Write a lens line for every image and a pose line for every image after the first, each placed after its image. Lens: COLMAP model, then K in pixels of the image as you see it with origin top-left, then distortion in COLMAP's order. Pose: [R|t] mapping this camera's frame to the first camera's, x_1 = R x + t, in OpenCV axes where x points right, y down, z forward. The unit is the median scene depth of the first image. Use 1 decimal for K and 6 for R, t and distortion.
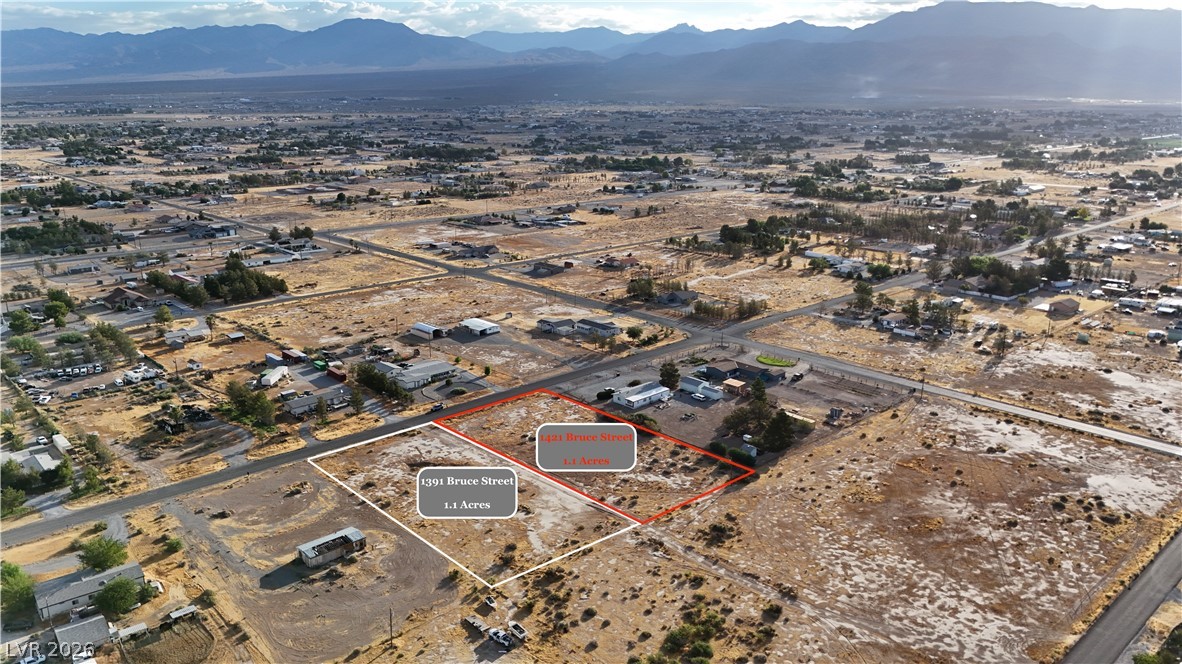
lens RADIAL K [[873.0, 0, 590.0], [0, 873.0, 330.7], [0, 0, 1]] dist [0.078879, -0.079089]
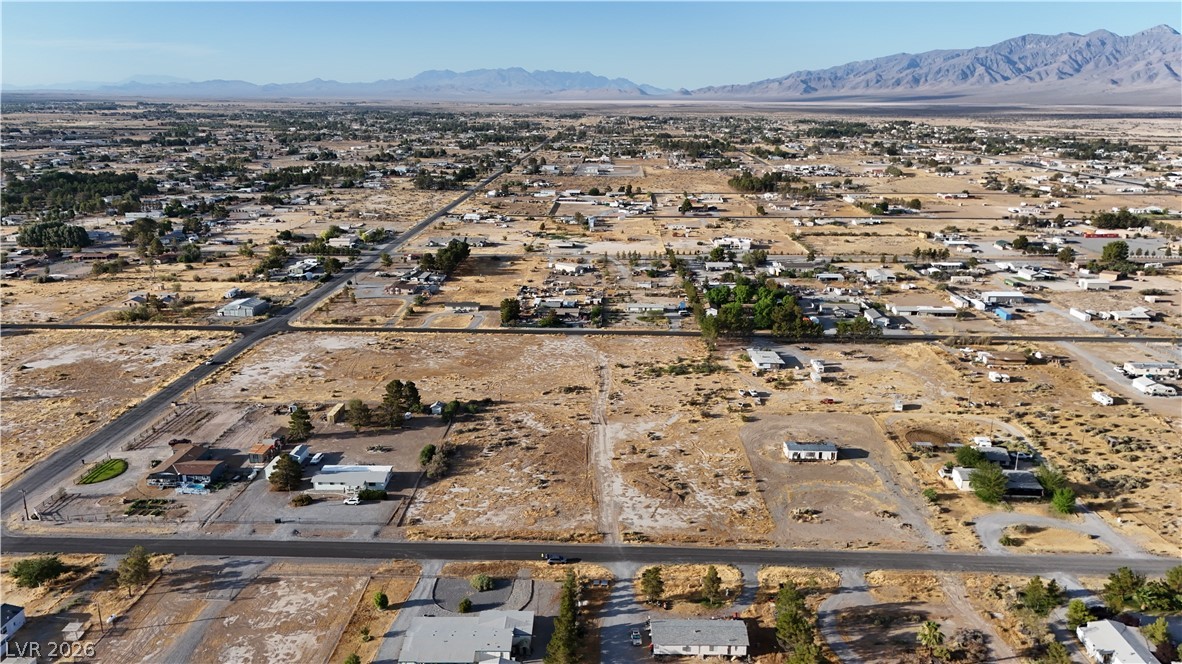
lens RADIAL K [[873.0, 0, 600.8], [0, 873.0, 324.8], [0, 0, 1]] dist [0.078879, -0.079089]
pose [[-0.719326, -0.180165, 0.670903, -0.830062], [0.179292, 0.884912, 0.429867, -0.474703], [-0.671137, 0.429502, -0.604238, 1.758810]]
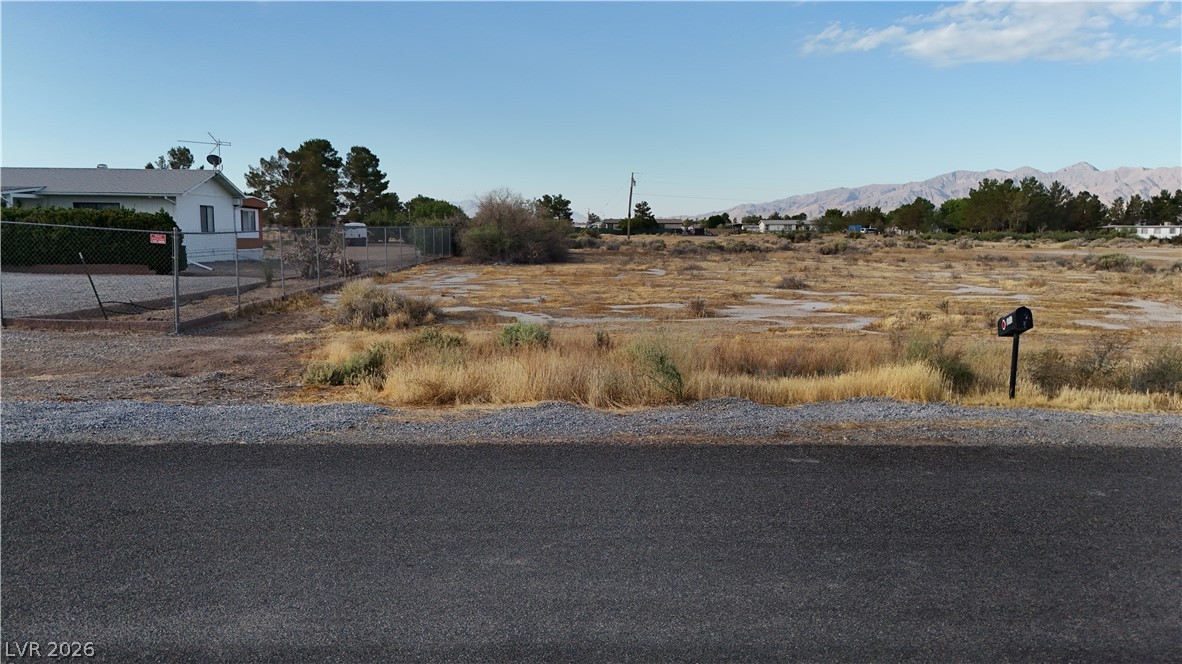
lens RADIAL K [[873.0, 0, 593.5], [0, 873.0, 334.9], [0, 0, 1]] dist [0.078879, -0.079089]
pose [[-0.750871, -0.086212, 0.654798, -0.121432], [0.168726, 0.933504, 0.316389, 0.086809], [-0.638533, 0.348049, -0.686395, 1.441946]]
